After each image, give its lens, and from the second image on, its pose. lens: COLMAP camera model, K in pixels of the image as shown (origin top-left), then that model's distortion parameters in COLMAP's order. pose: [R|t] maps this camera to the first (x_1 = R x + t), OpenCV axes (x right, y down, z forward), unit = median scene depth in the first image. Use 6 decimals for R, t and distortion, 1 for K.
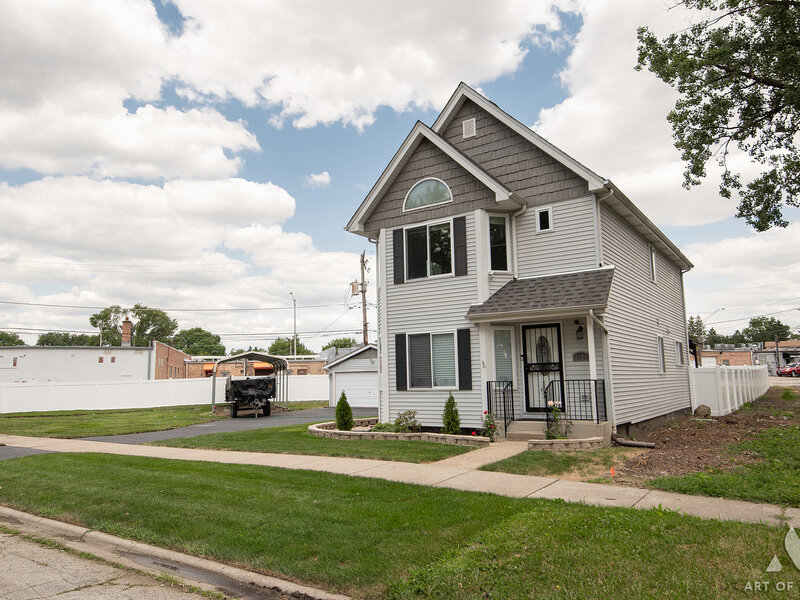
lens RADIAL K [[579.6, 0, 400.0], [0, 579.6, 300.0], [0, 0, 1]] dist [0.004718, 0.001516]
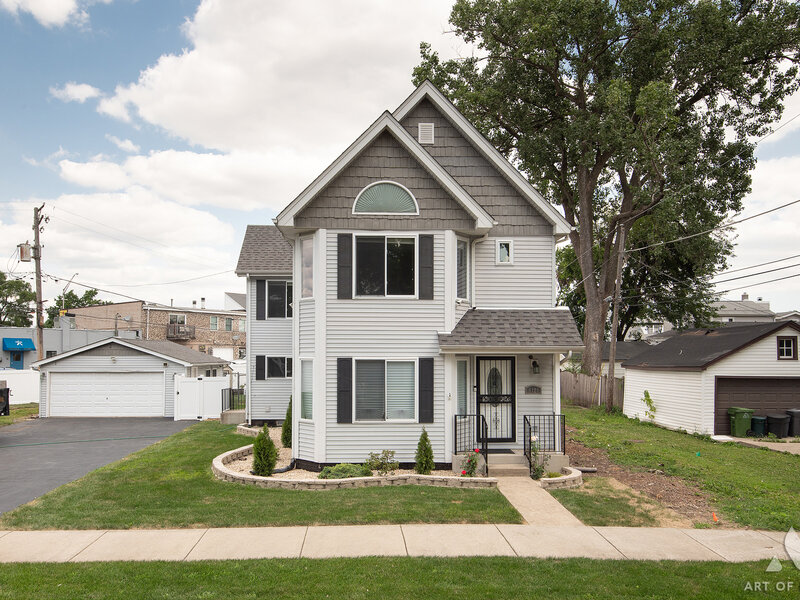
lens RADIAL K [[597.0, 0, 399.6], [0, 597.0, 337.5], [0, 0, 1]] dist [0.009936, 0.003941]
pose [[0.798735, 0.040930, 0.600290, -0.489482], [-0.101981, 0.992458, 0.068025, -0.042060], [-0.592978, -0.115553, 0.796884, 0.261082]]
